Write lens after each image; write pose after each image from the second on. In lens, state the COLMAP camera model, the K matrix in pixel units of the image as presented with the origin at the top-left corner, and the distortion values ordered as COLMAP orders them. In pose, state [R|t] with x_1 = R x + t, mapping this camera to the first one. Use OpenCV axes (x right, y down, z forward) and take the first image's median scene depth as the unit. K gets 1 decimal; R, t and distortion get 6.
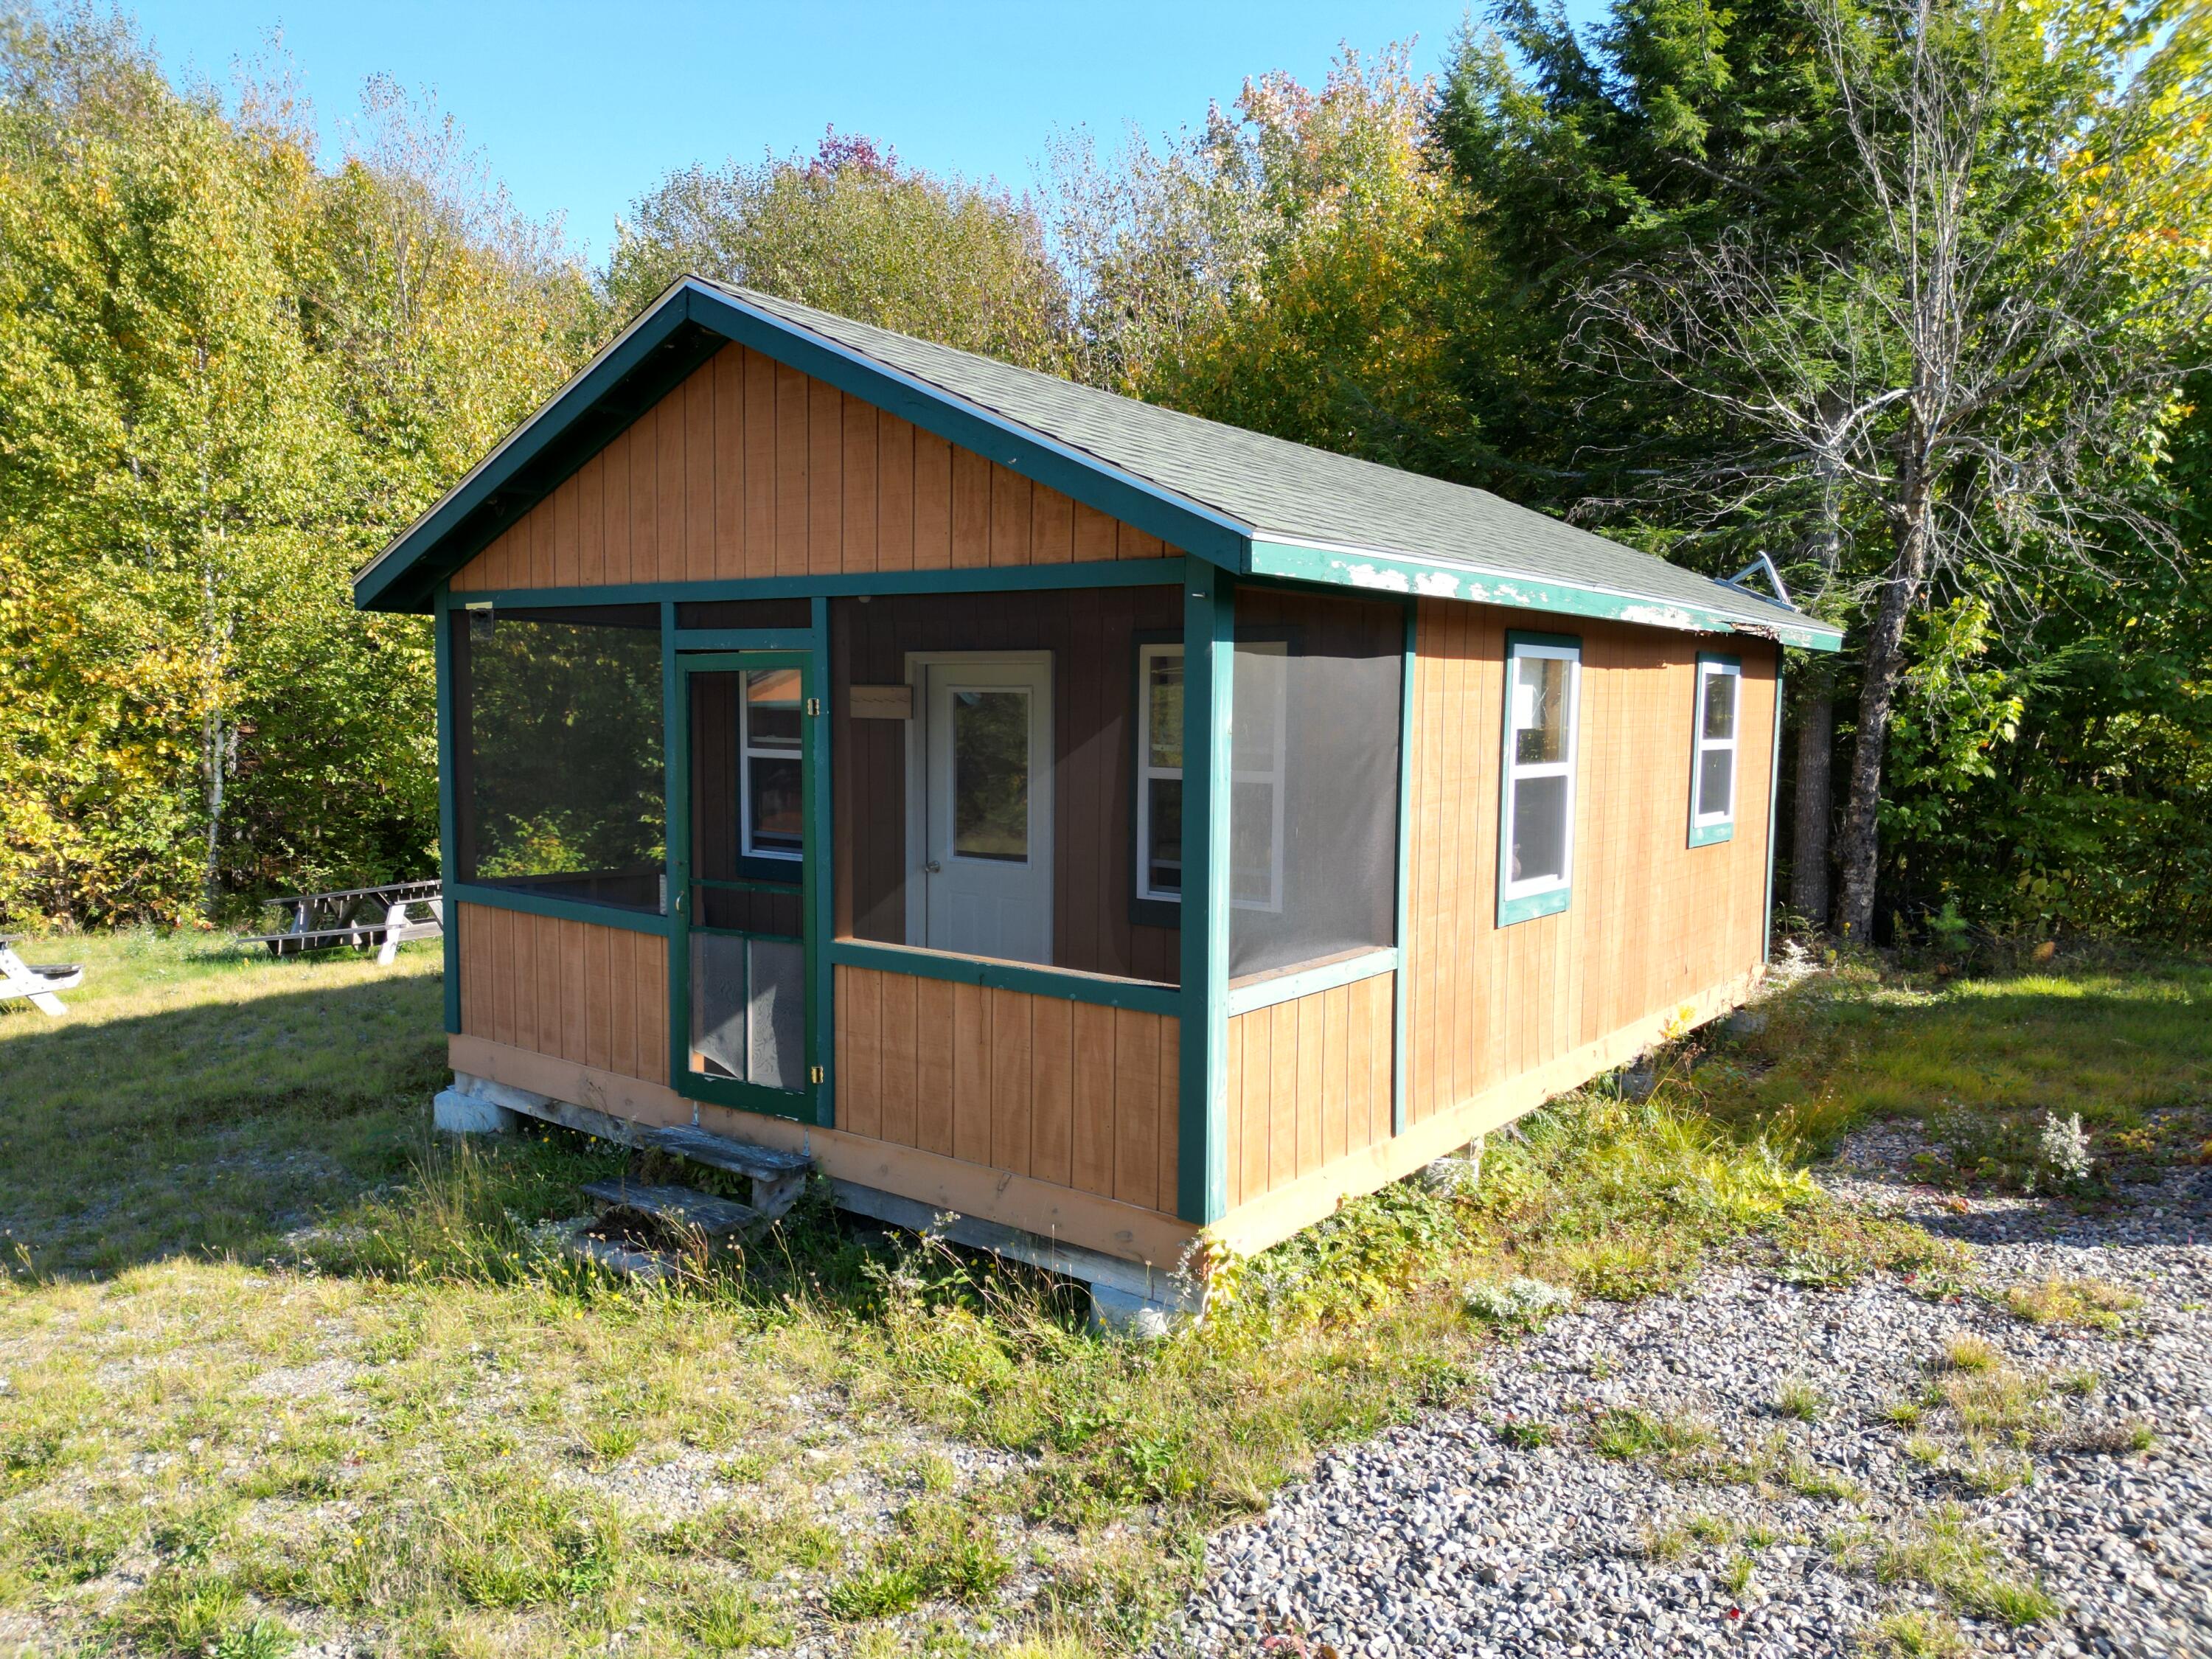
lens RADIAL K [[1509.6, 0, 1106.0], [0, 1509.6, 829.5], [0, 0, 1]] dist [0.082131, -0.085747]
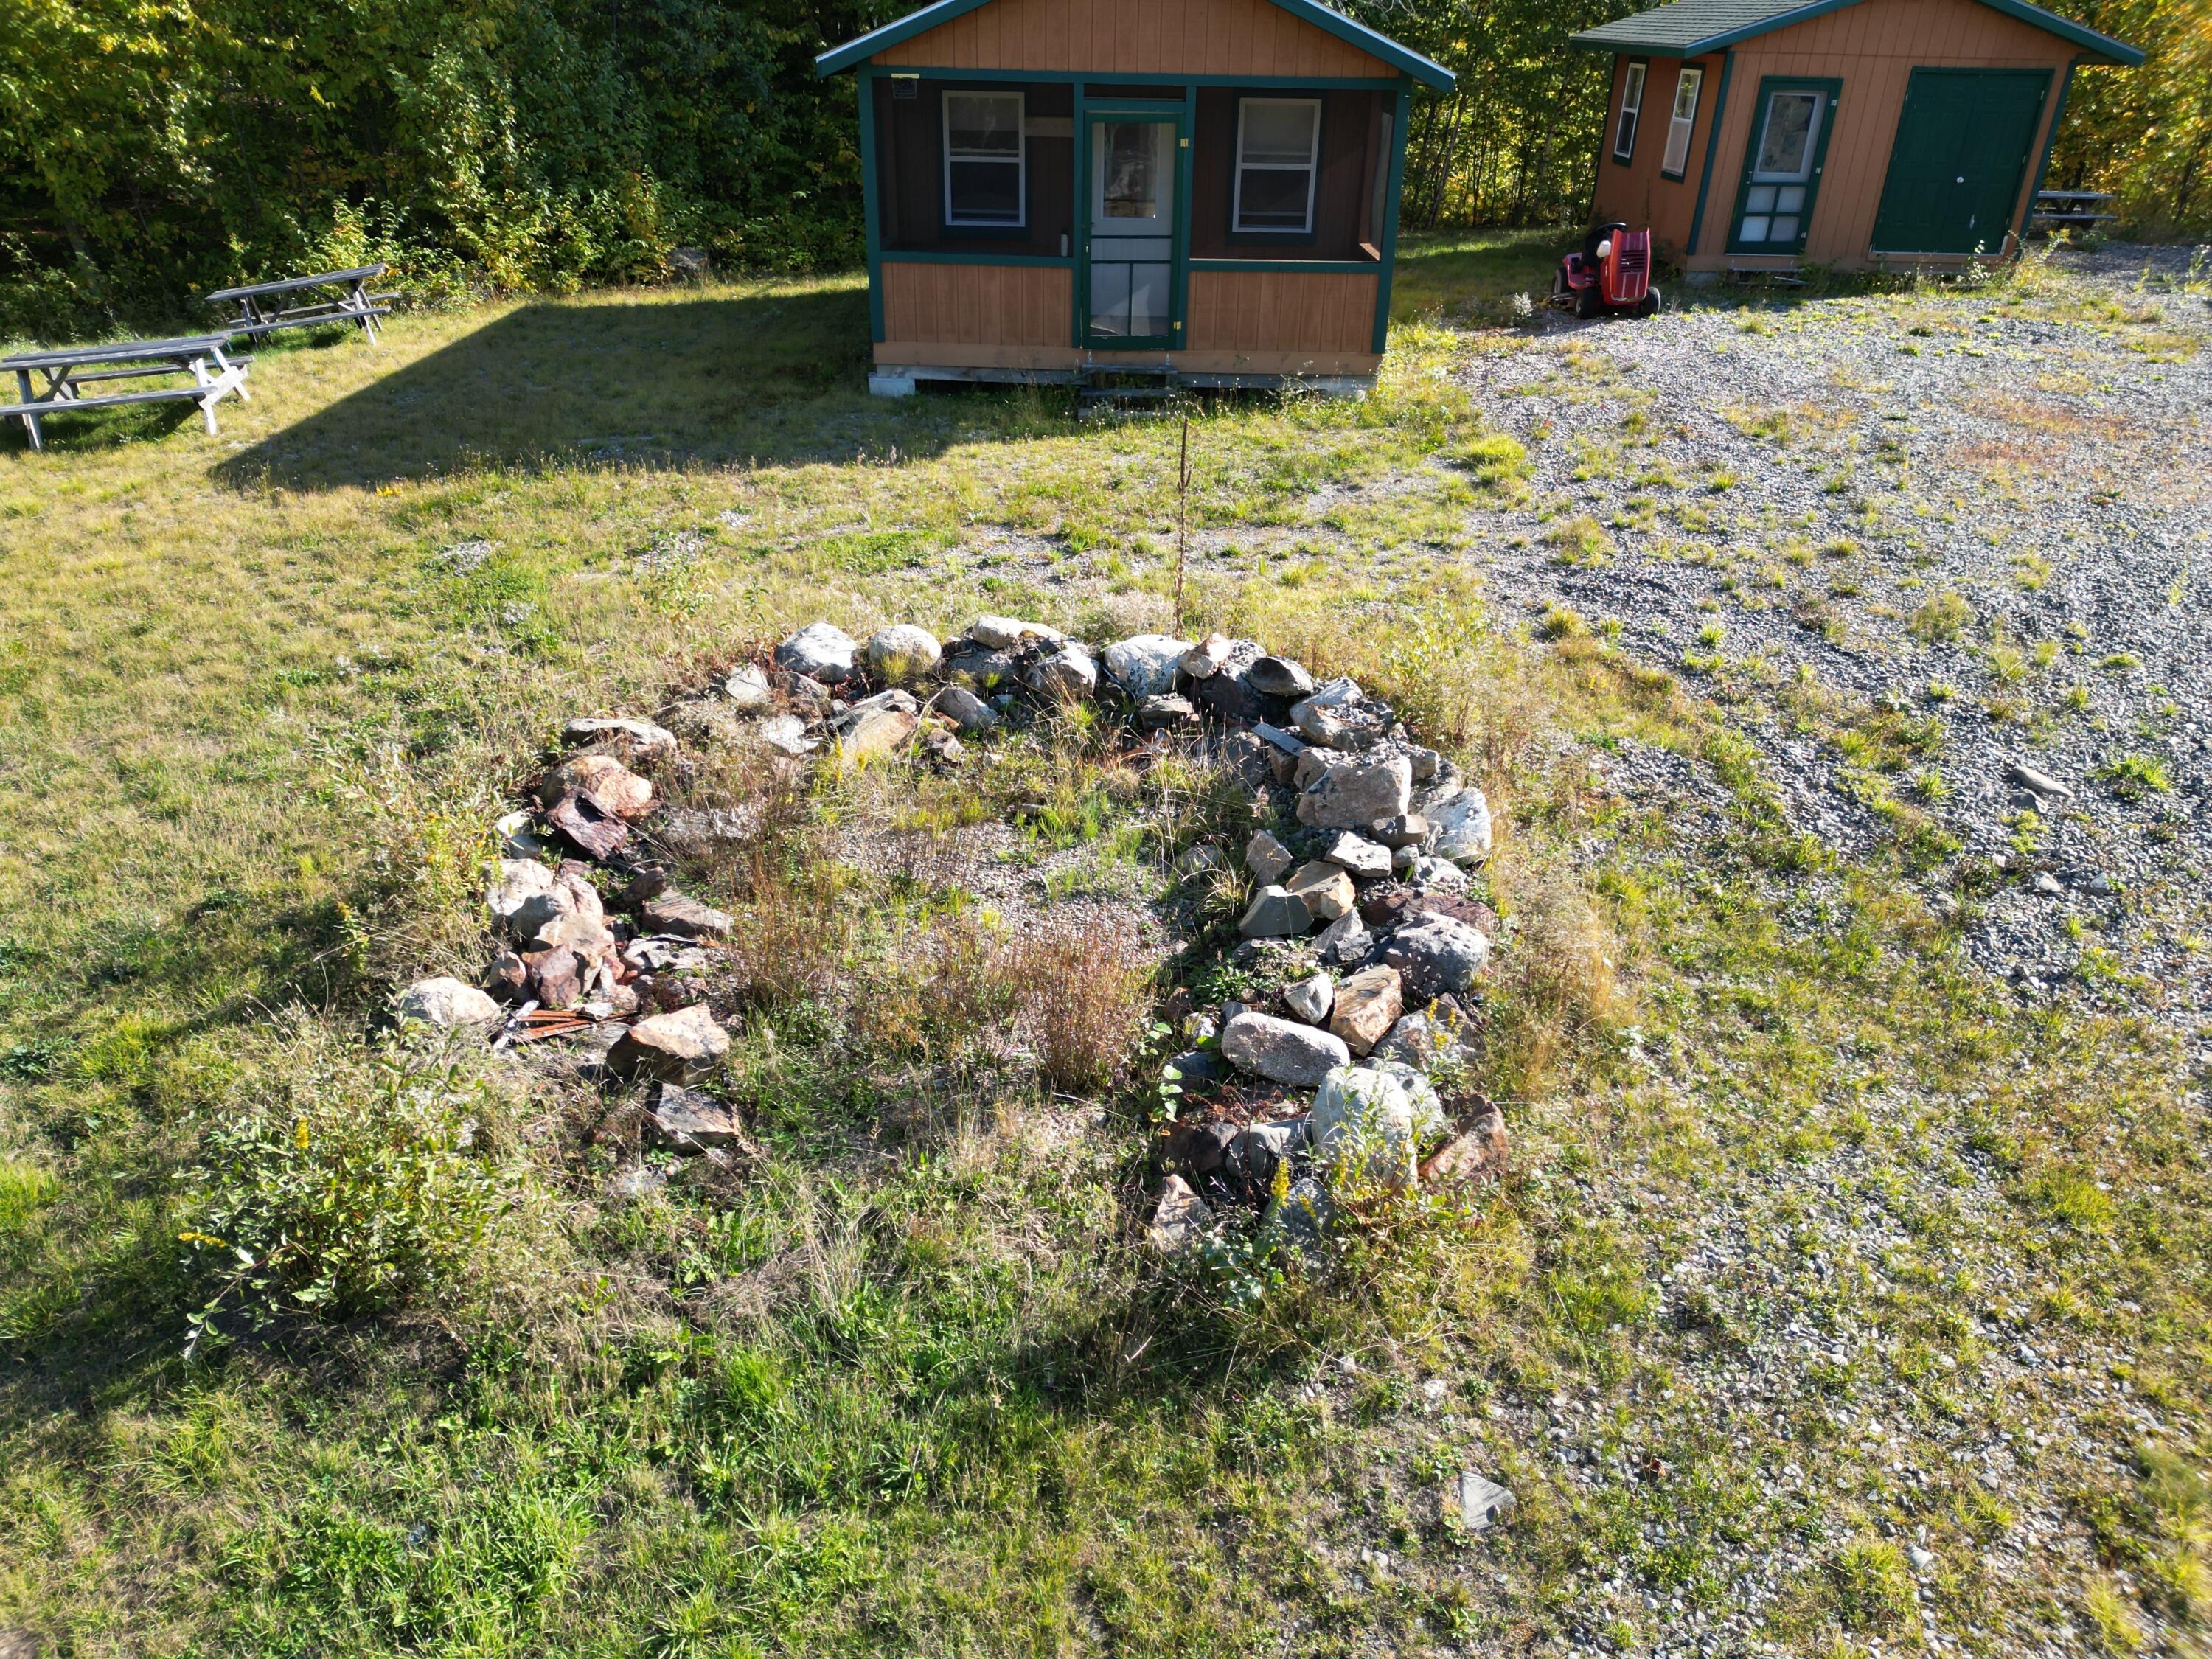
lens RADIAL K [[1509.6, 0, 1106.0], [0, 1509.6, 829.5], [0, 0, 1]] dist [0.082131, -0.085747]
pose [[0.784158, -0.280709, 0.553442, -1.617361], [0.036202, 0.911016, 0.410779, -0.081523], [-0.619504, -0.302080, 0.724543, -0.735961]]
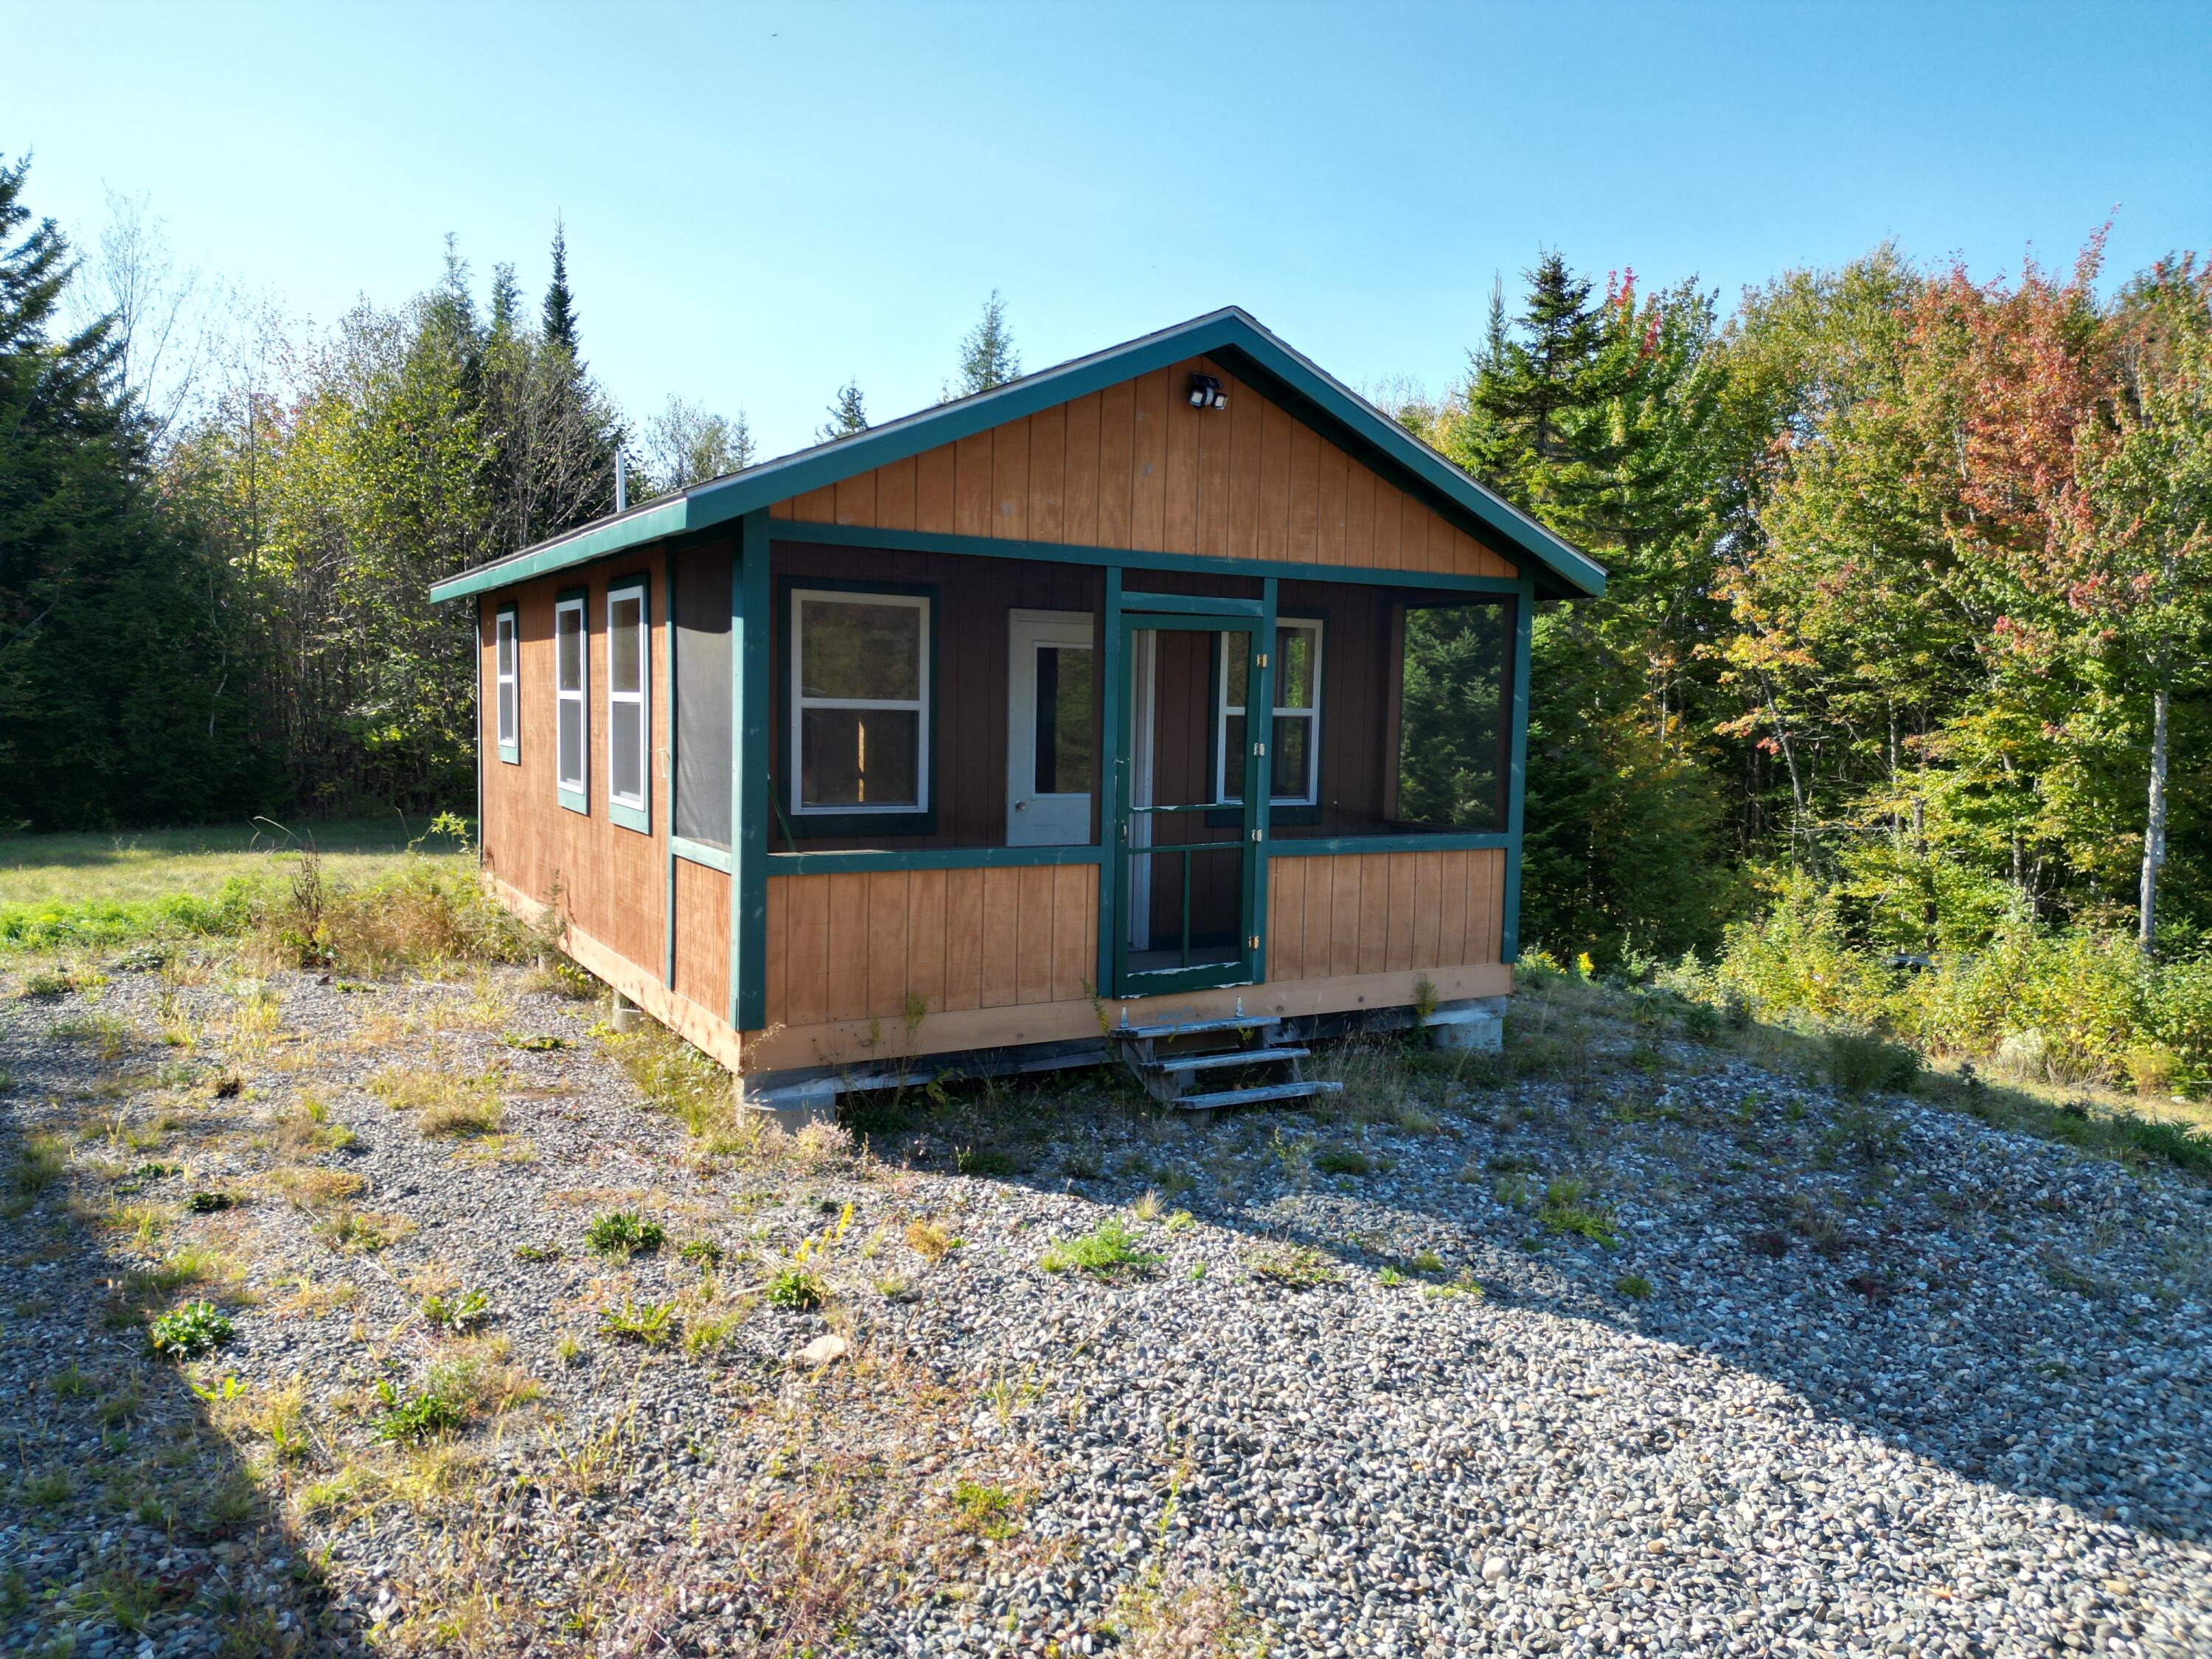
lens RADIAL K [[1509.6, 0, 1106.0], [0, 1509.6, 829.5], [0, 0, 1]] dist [0.082131, -0.085747]
pose [[0.377110, -0.083400, 0.922406, -1.346471], [0.064893, 0.995869, 0.063511, -0.024747], [-0.923892, 0.035907, 0.380964, 0.582304]]
